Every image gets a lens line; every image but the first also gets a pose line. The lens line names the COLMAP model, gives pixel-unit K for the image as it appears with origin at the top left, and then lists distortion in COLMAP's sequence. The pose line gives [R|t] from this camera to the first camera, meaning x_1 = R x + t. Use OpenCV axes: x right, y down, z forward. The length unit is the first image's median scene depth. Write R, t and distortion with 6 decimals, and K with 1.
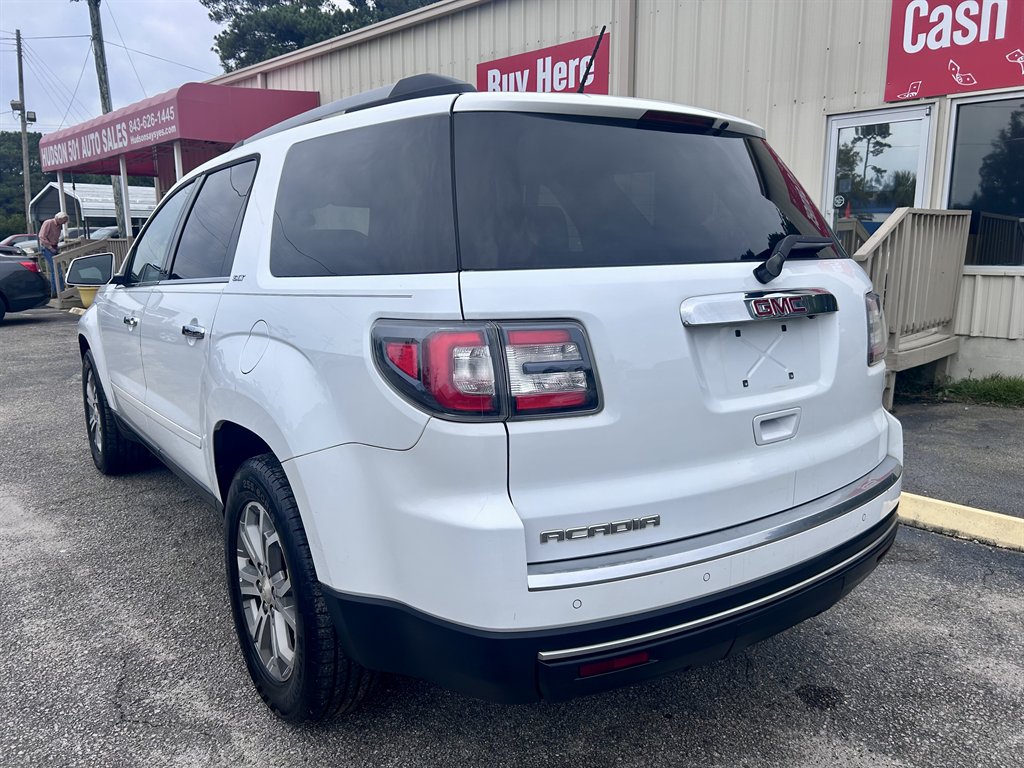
lens RADIAL K [[776.5, 0, 512.0], [0, 776.5, 384.0], [0, 0, 1]] dist [0.047883, -0.057971]
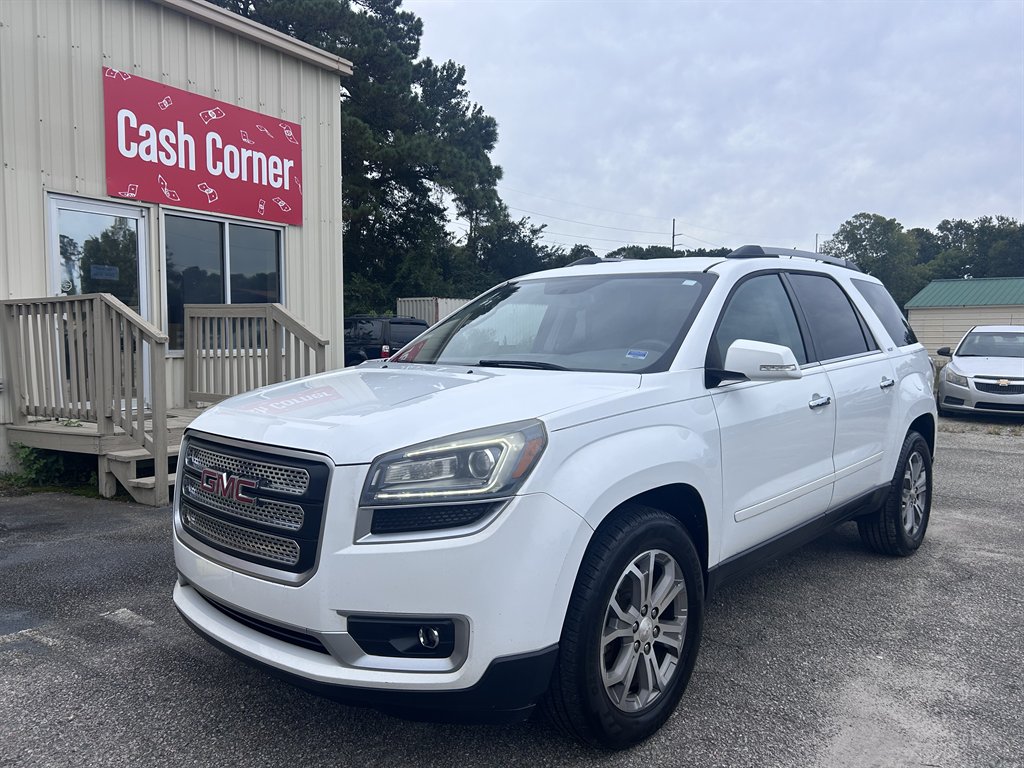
lens RADIAL K [[761.6, 0, 512.5], [0, 761.6, 391.8], [0, 0, 1]] dist [0.046784, -0.050934]
pose [[-0.195155, -0.070187, 0.978258, -0.669935], [0.163388, 0.981171, 0.102990, -0.129865], [-0.967067, 0.179935, -0.180012, 0.753350]]
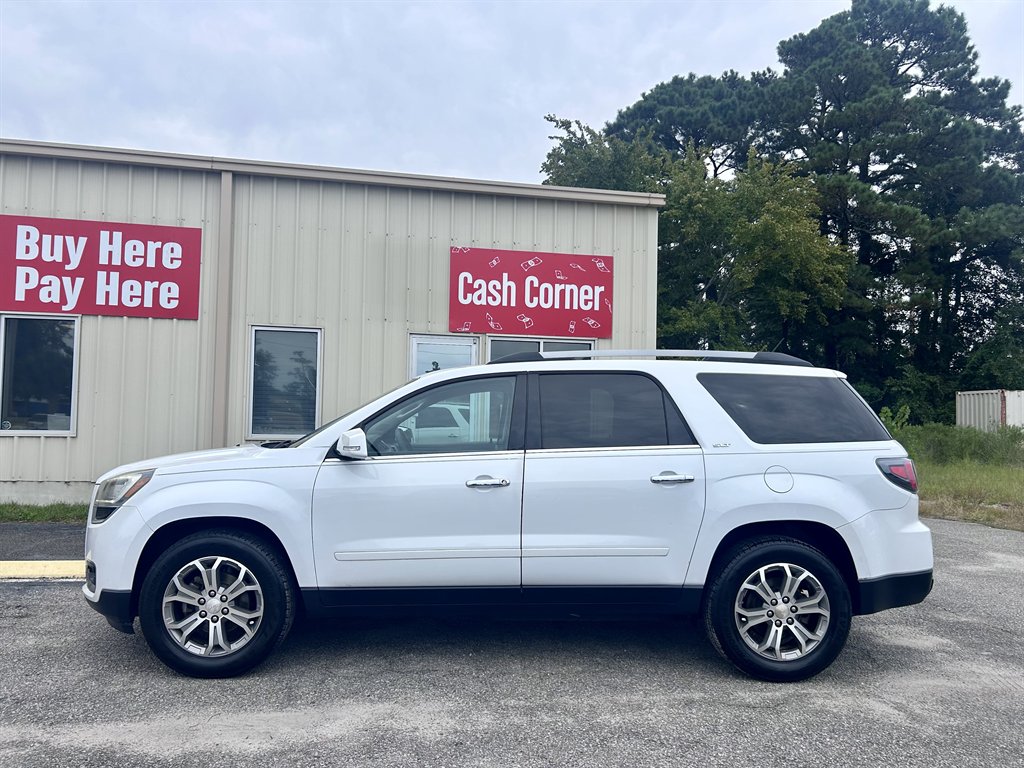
lens RADIAL K [[761.6, 0, 512.5], [0, 761.6, 391.8], [0, 0, 1]] dist [0.046784, -0.050934]
pose [[0.556591, 0.049174, 0.829330, -0.700686], [0.123768, 0.982199, -0.141303, -0.025394], [-0.821516, 0.181292, 0.540597, 0.137210]]
